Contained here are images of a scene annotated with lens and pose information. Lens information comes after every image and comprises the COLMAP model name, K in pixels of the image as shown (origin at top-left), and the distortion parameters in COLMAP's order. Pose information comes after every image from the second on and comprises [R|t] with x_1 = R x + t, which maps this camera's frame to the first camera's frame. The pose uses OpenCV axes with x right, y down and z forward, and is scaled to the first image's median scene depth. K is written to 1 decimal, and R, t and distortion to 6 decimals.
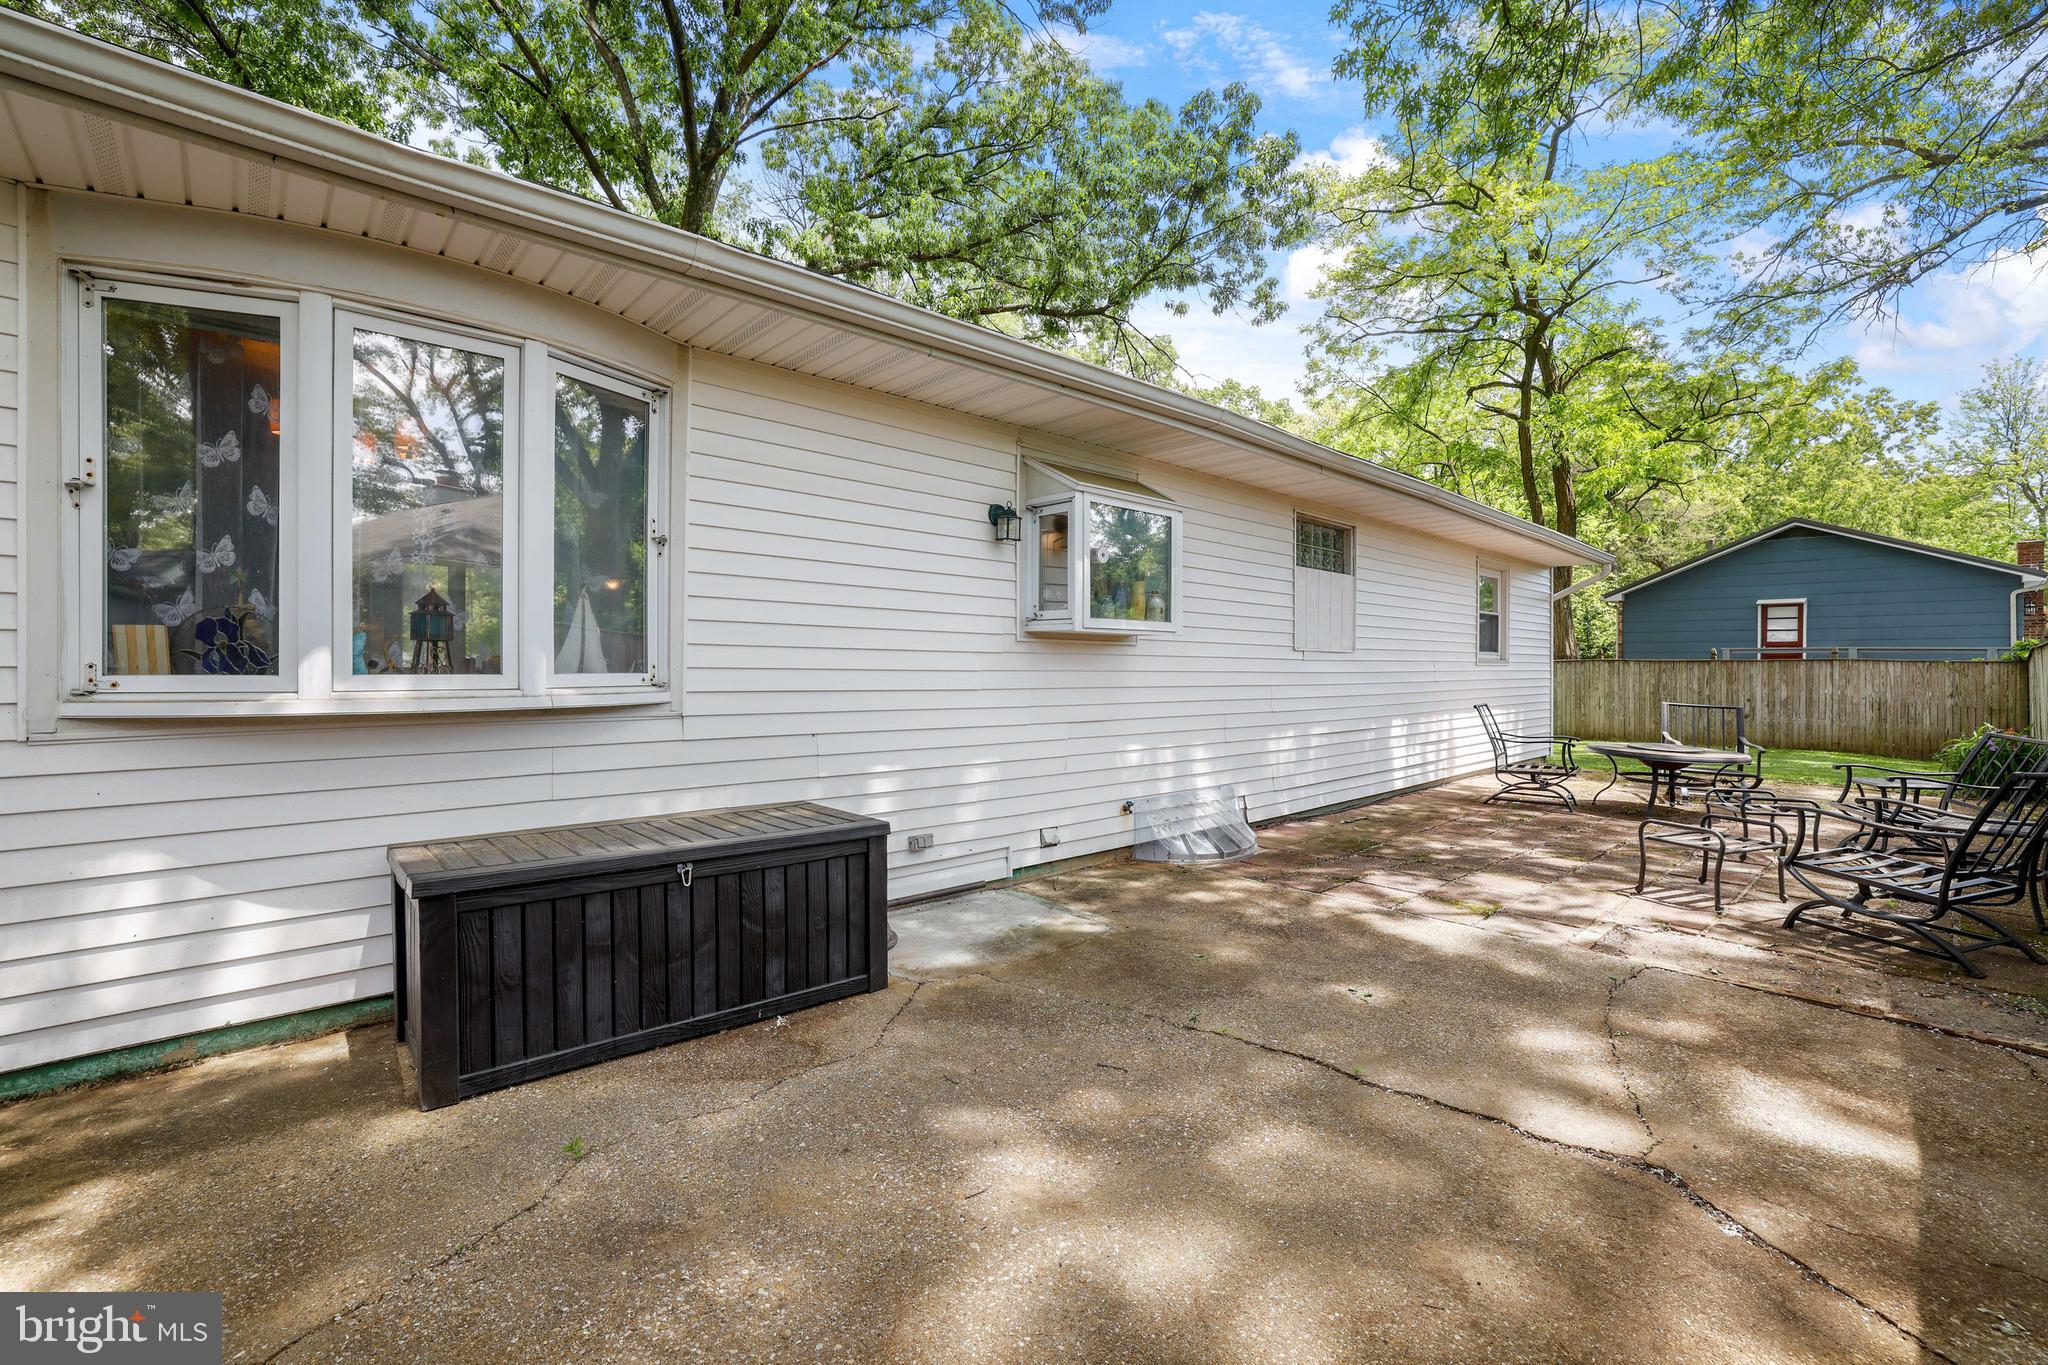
lens RADIAL K [[886.2, 0, 1036.0], [0, 886.2, 676.5], [0, 0, 1]] dist [-0.010759, 0.001289]
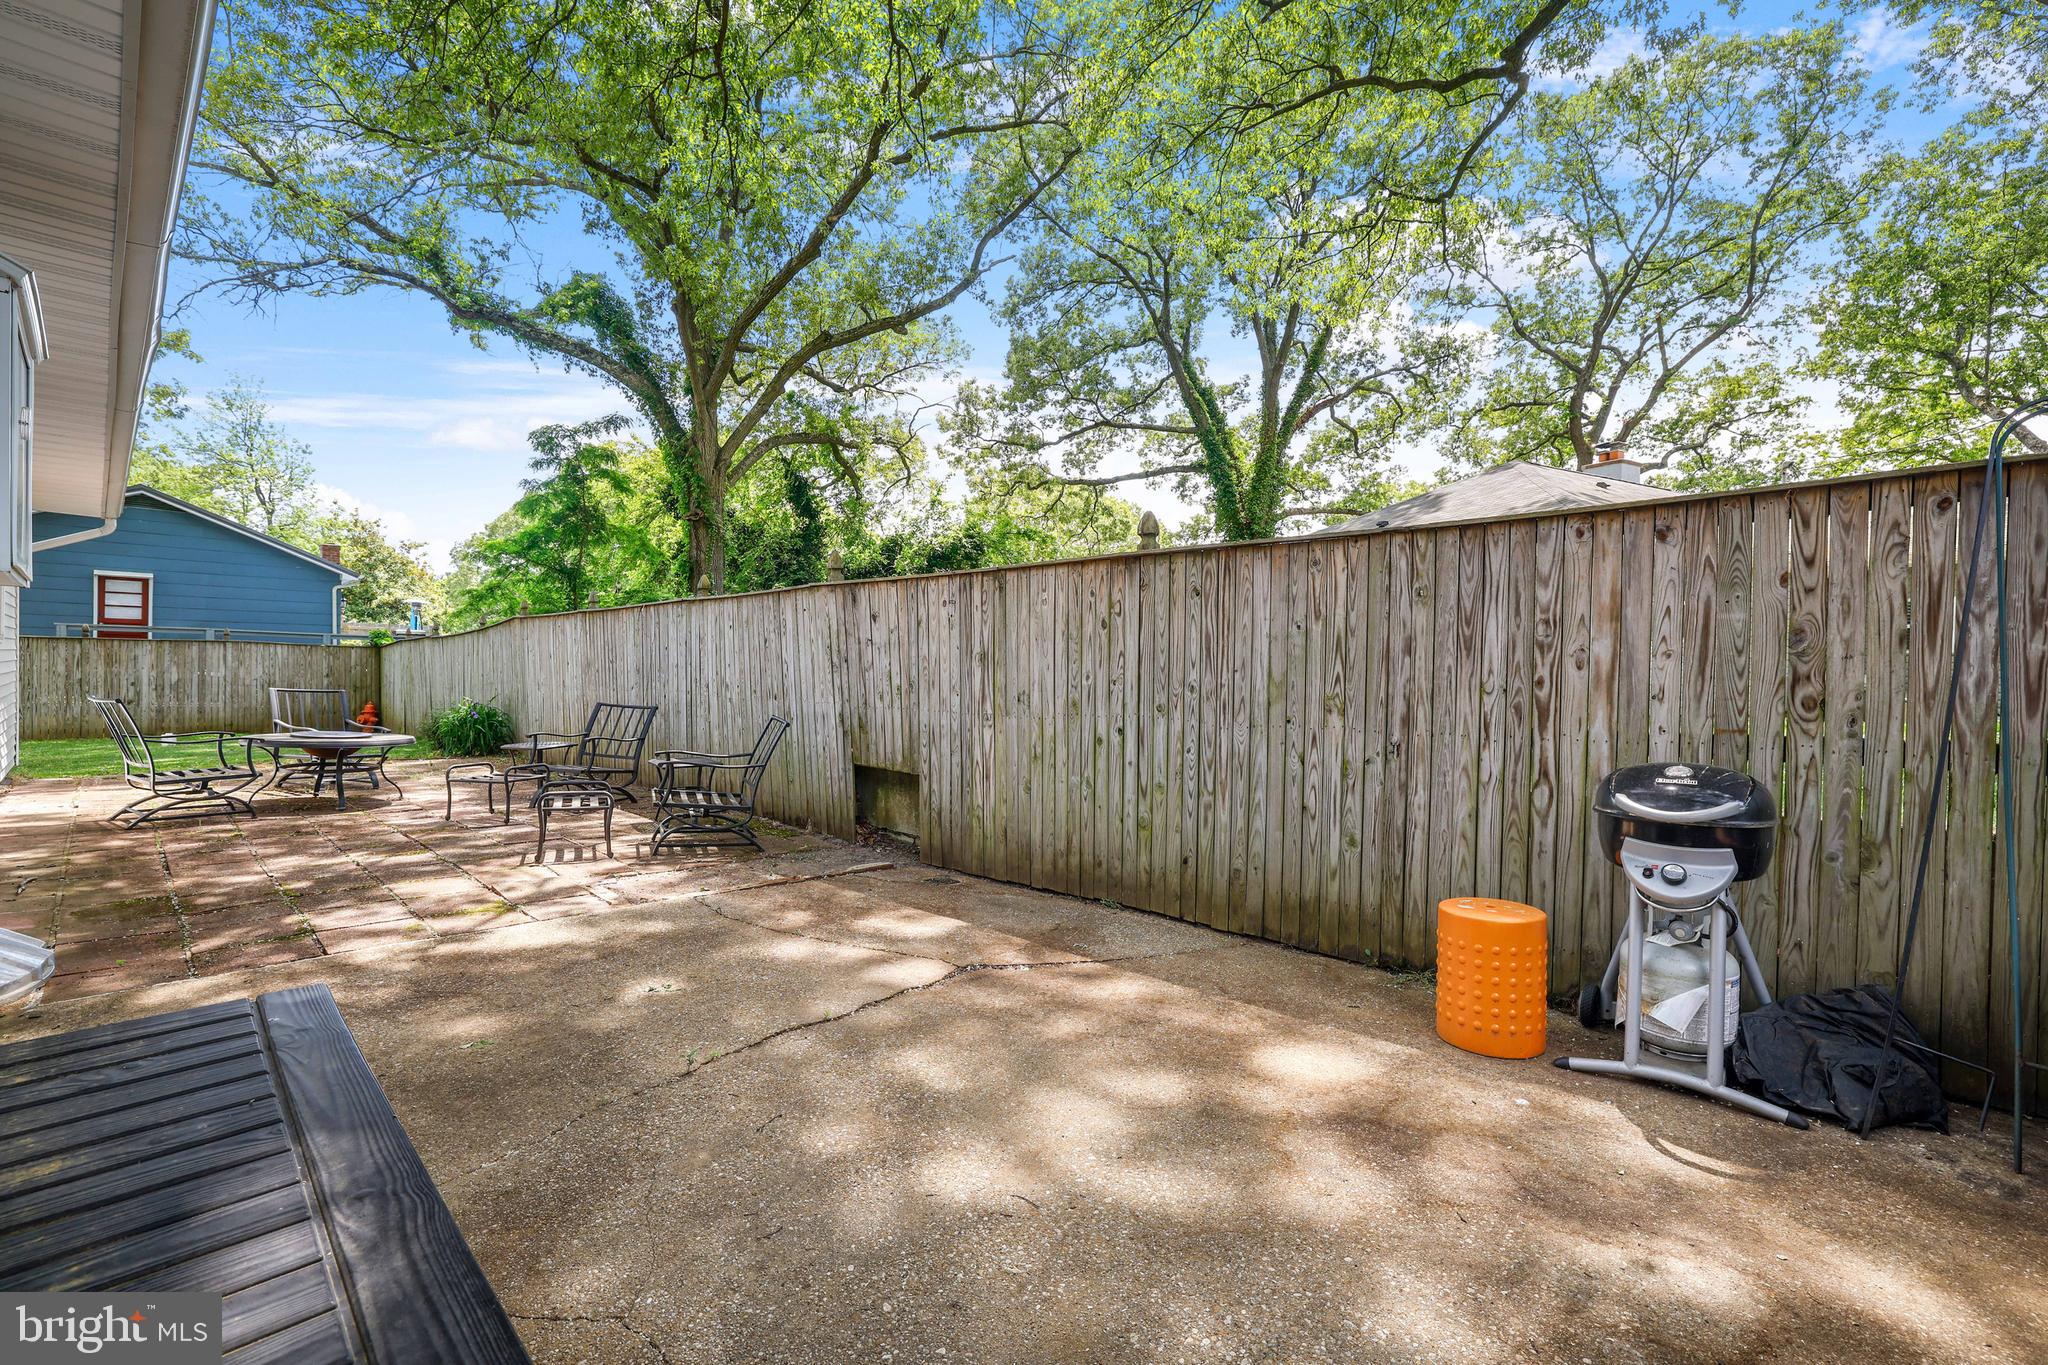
lens RADIAL K [[886.2, 0, 1036.0], [0, 886.2, 676.5], [0, 0, 1]] dist [-0.010759, 0.001289]
pose [[-0.053158, -0.012315, 0.998510, -0.565162], [-0.011086, 0.999870, 0.011742, -0.005298], [-0.998525, -0.010446, -0.053288, 0.560226]]
